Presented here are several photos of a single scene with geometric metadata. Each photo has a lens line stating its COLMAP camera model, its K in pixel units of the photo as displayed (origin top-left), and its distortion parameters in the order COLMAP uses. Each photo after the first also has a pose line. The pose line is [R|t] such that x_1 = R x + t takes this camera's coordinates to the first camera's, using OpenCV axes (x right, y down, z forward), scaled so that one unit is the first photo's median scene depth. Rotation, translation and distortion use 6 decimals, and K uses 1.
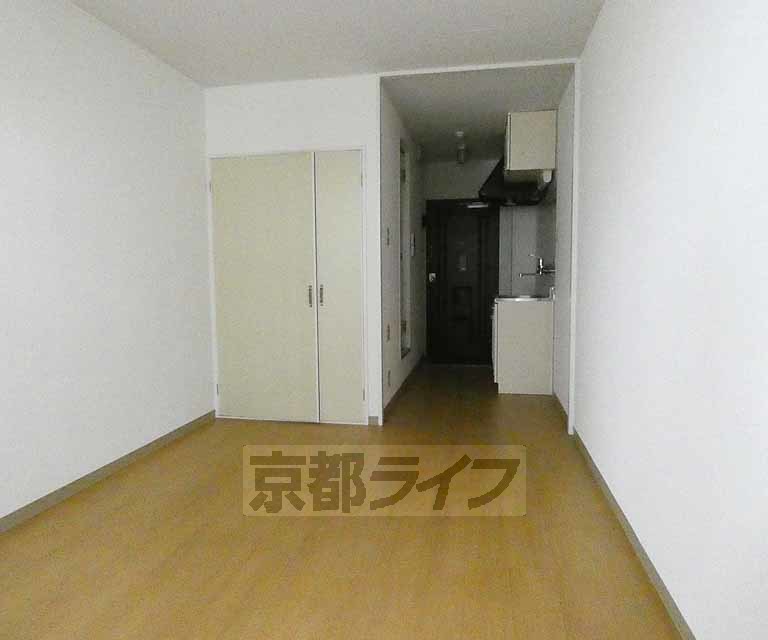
lens RADIAL K [[525.3, 0, 384.0], [0, 525.3, 320.0], [0, 0, 1]] dist [0.003319, 0.004915]
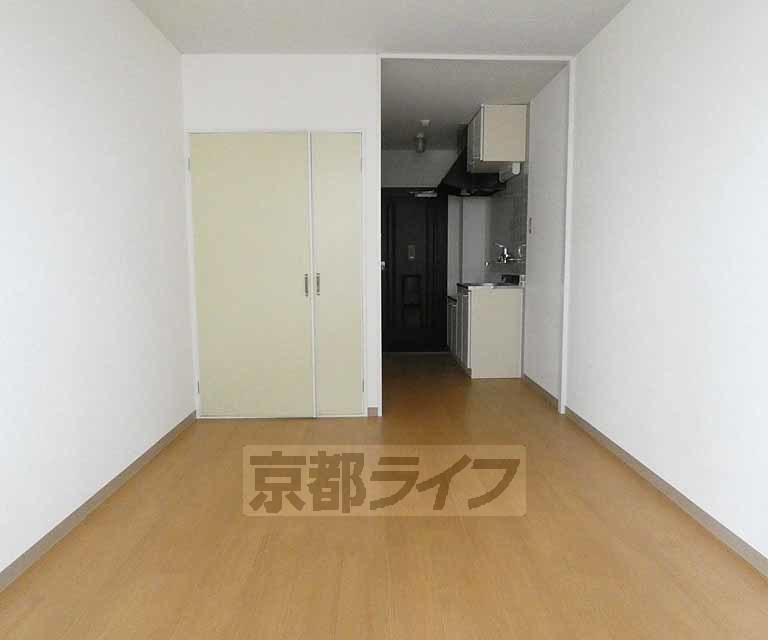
lens RADIAL K [[525.3, 0, 384.0], [0, 525.3, 320.0], [0, 0, 1]] dist [0.003319, 0.004915]
pose [[0.975946, -0.021185, 0.216979, -0.197044], [0.016339, 0.999576, 0.024103, -0.003057], [-0.217398, -0.019978, 0.975879, 0.039430]]
